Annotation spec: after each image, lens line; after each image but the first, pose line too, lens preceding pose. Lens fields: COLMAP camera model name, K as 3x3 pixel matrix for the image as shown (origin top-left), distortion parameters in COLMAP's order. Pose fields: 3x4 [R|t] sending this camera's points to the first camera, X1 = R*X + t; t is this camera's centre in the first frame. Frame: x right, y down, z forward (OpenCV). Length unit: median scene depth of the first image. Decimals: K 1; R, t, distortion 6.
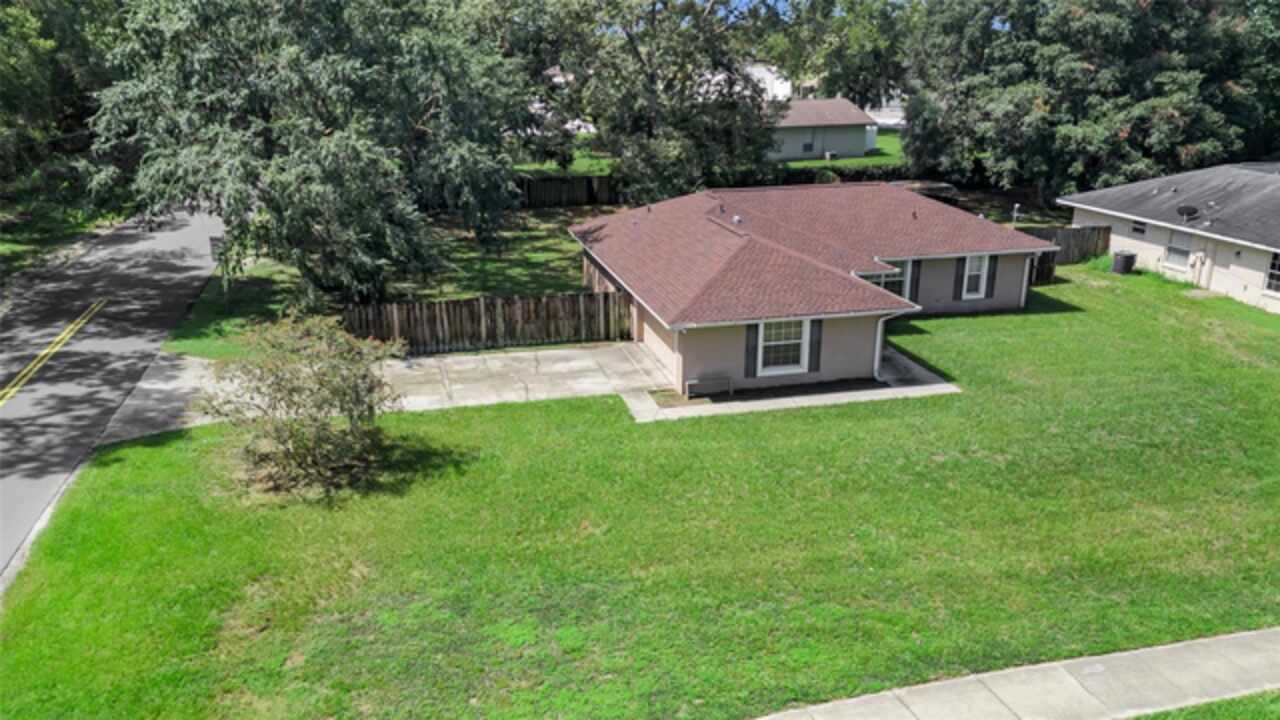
lens RADIAL K [[953.8, 0, 644.0], [0, 953.8, 417.4], [0, 0, 1]] dist [0.115374, -0.224388]
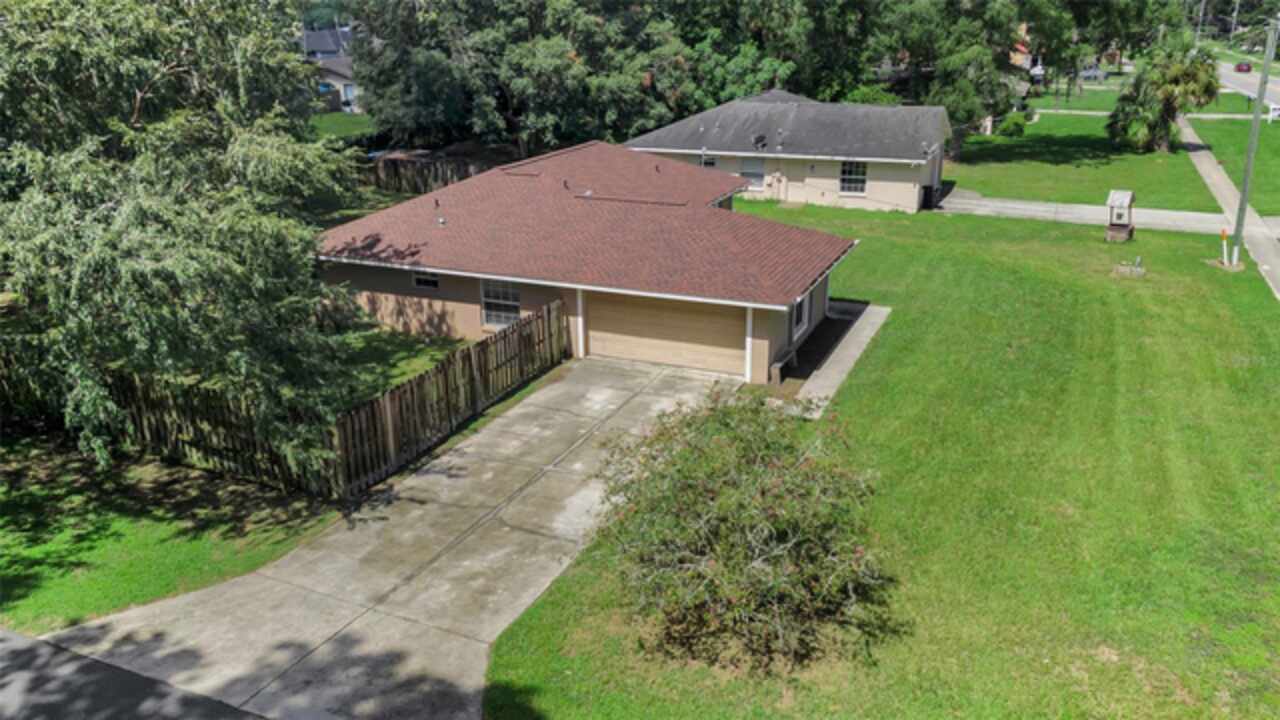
lens RADIAL K [[953.8, 0, 644.0], [0, 953.8, 417.4], [0, 0, 1]] dist [0.115374, -0.224388]
pose [[0.596459, -0.313647, 0.738825, -0.553968], [0.290447, 0.942451, 0.165610, -0.139416], [-0.748249, 0.115810, 0.653231, 0.397206]]
